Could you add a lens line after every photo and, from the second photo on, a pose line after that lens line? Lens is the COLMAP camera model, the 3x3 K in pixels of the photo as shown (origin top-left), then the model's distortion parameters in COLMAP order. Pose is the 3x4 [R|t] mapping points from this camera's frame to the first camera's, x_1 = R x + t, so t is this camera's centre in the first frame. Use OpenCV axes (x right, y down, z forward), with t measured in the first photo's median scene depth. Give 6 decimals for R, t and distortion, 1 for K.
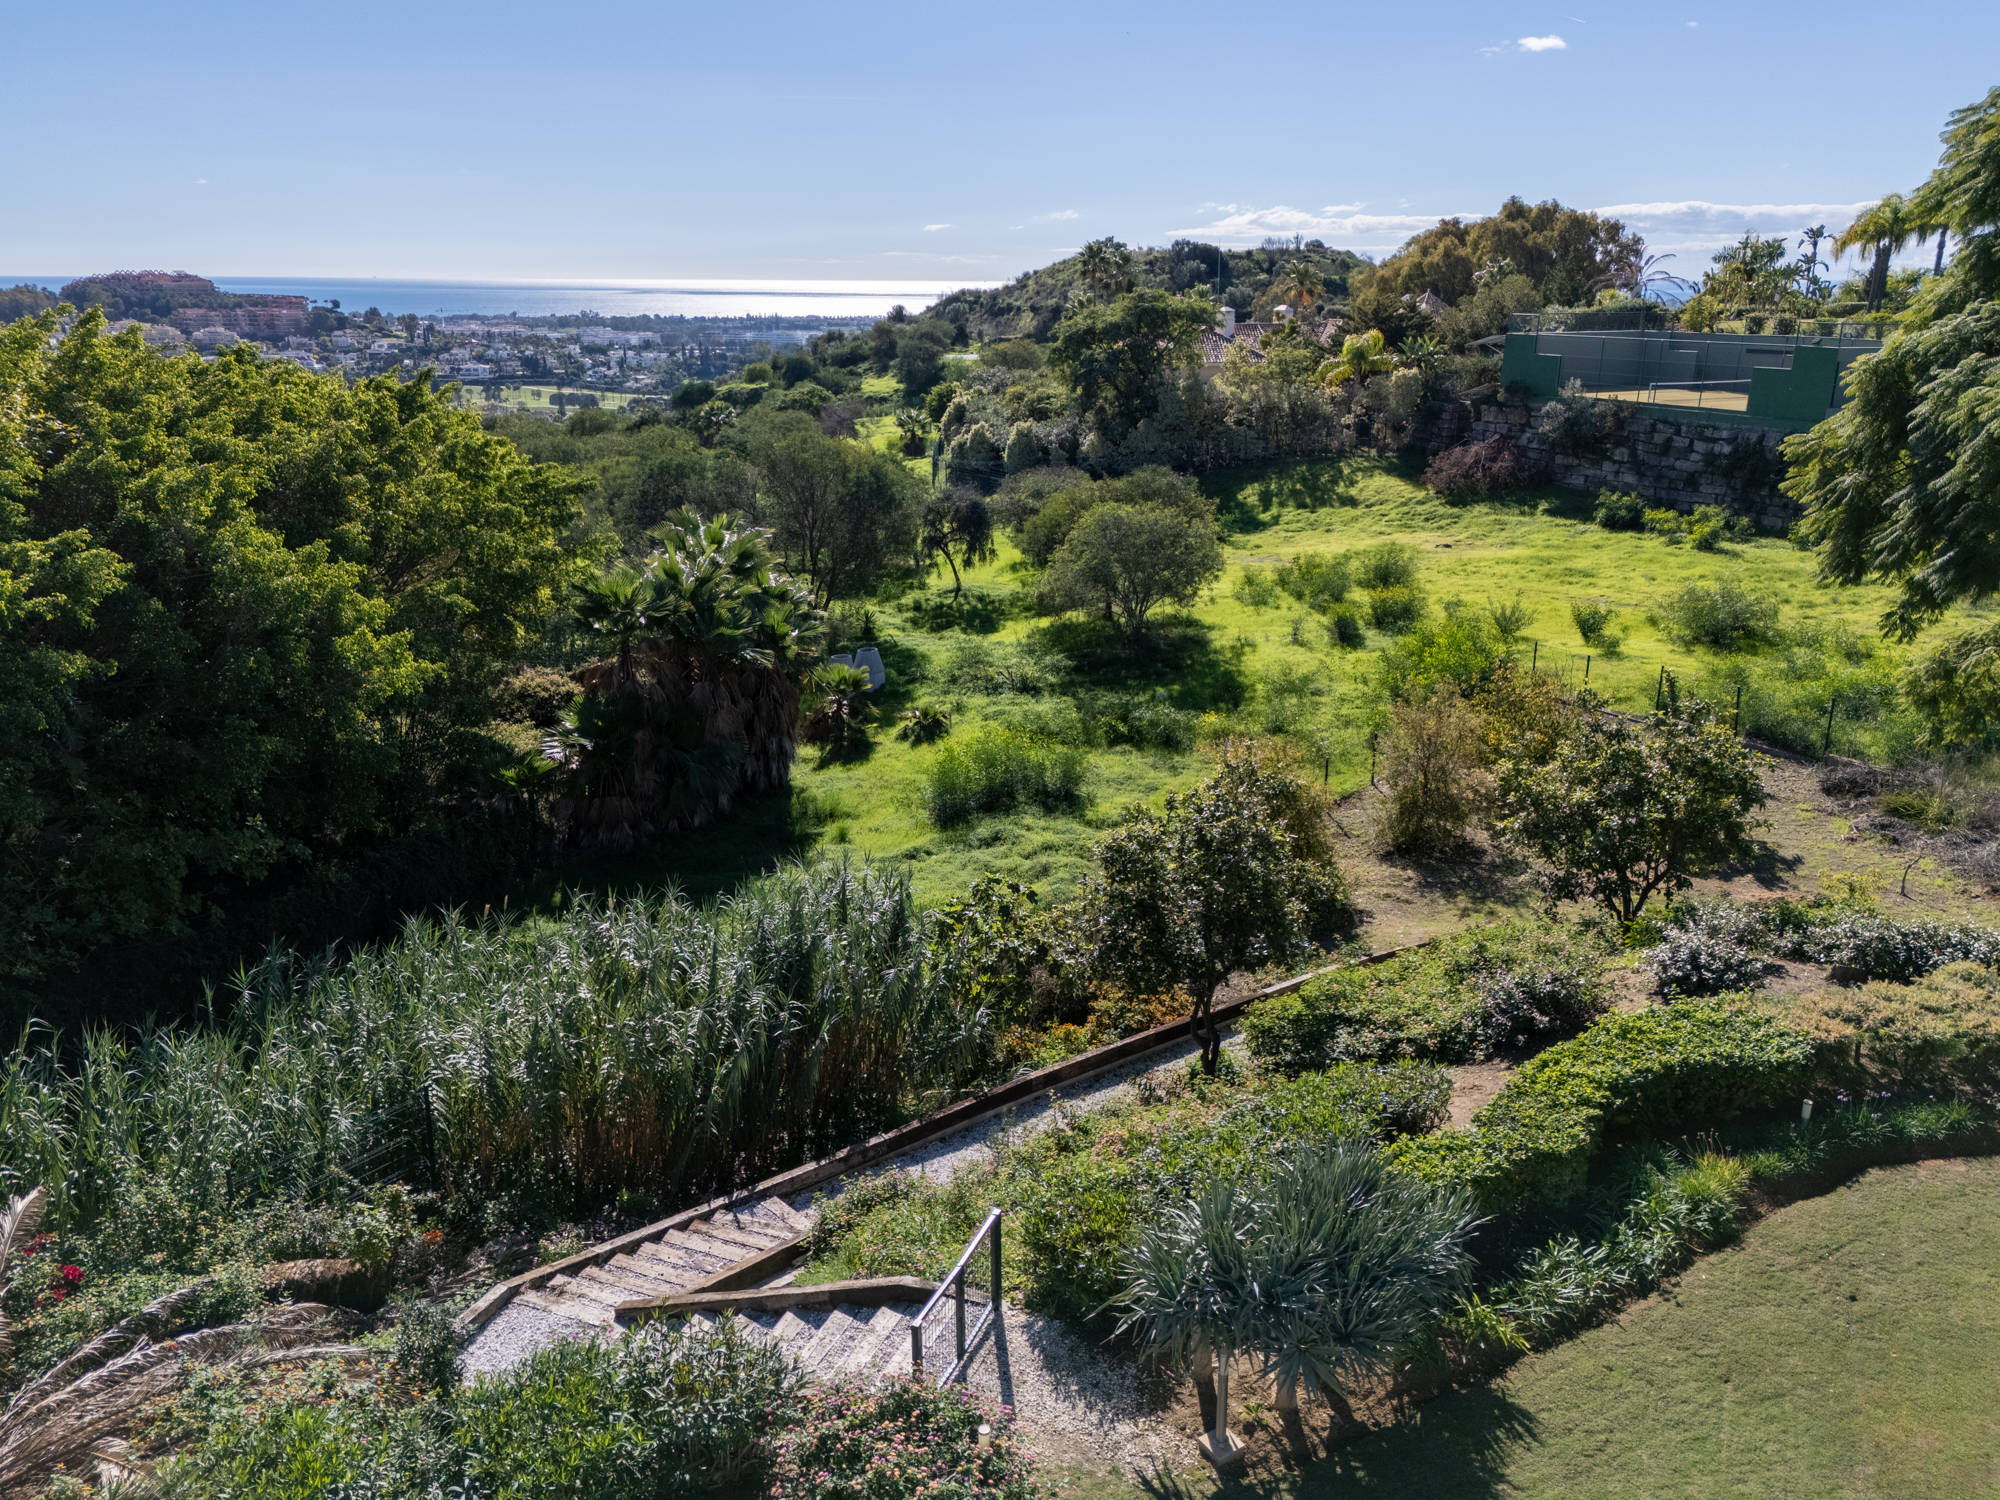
lens RADIAL K [[1505.5, 0, 1001.6], [0, 1505.5, 772.6], [0, 0, 1]] dist [0.140946, -0.315201]
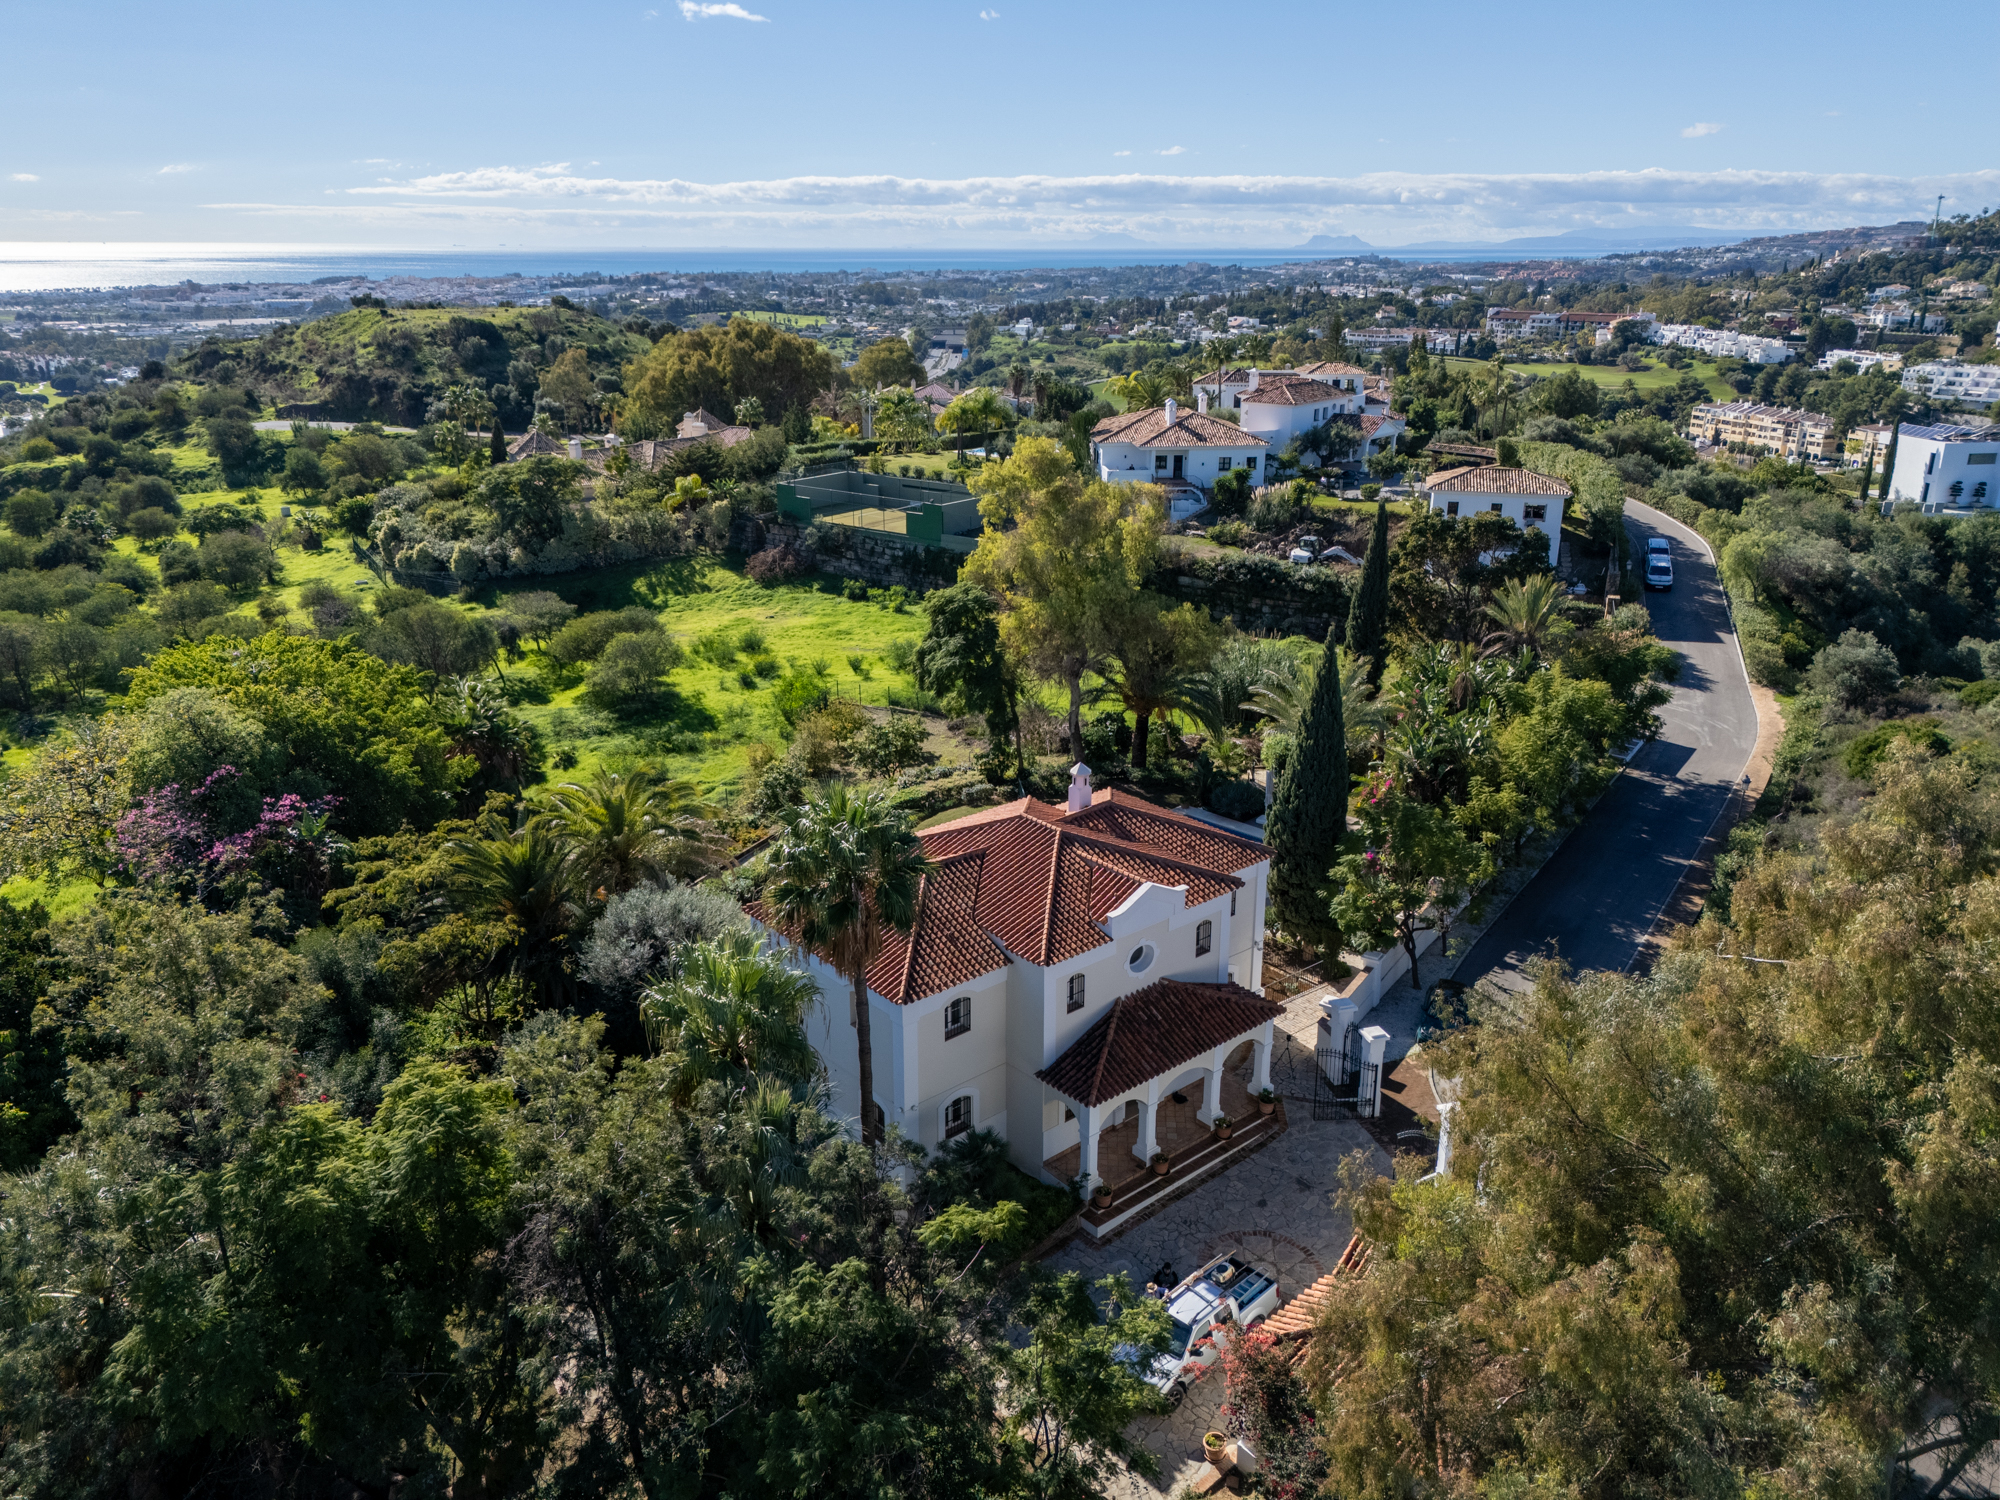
lens RADIAL K [[1486.7, 0, 1006.1], [0, 1486.7, 748.4], [0, 0, 1]] dist [0.040526, -0.033338]
pose [[0.877915, -0.159990, 0.451296, -0.269959], [0.156754, 0.986620, 0.044831, -0.026776], [-0.452430, 0.031385, 0.891247, -0.659496]]
